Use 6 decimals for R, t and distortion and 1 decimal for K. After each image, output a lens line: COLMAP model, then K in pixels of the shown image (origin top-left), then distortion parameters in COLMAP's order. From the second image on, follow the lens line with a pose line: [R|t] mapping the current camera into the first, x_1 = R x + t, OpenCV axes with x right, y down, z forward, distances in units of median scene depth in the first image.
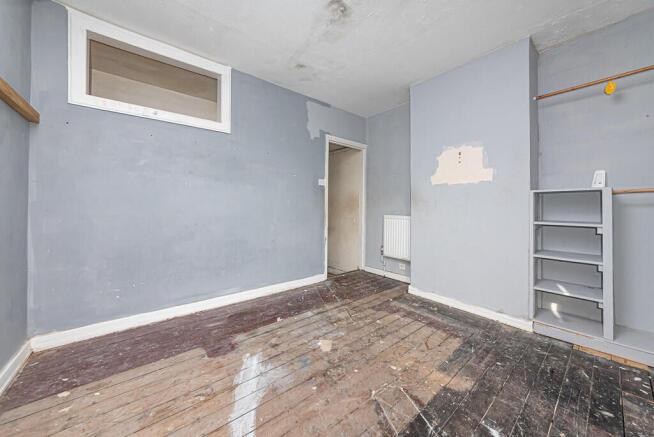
lens RADIAL K [[228.3, 0, 318.6], [0, 228.3, 206.6], [0, 0, 1]] dist [0.000927, 0.000037]
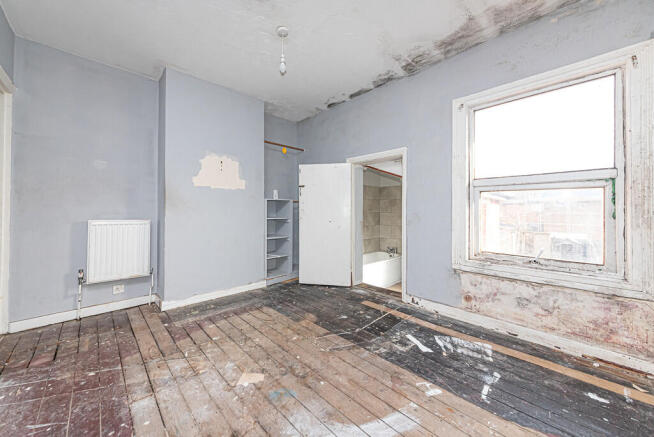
lens RADIAL K [[228.3, 0, 318.6], [0, 228.3, 206.6], [0, 0, 1]] dist [0.000927, 0.000037]
pose [[-0.031267, 0.009109, 0.999470, -0.608480], [-0.006198, 0.999937, -0.009307, -0.000544], [-0.999492, -0.006486, -0.031208, 0.600913]]
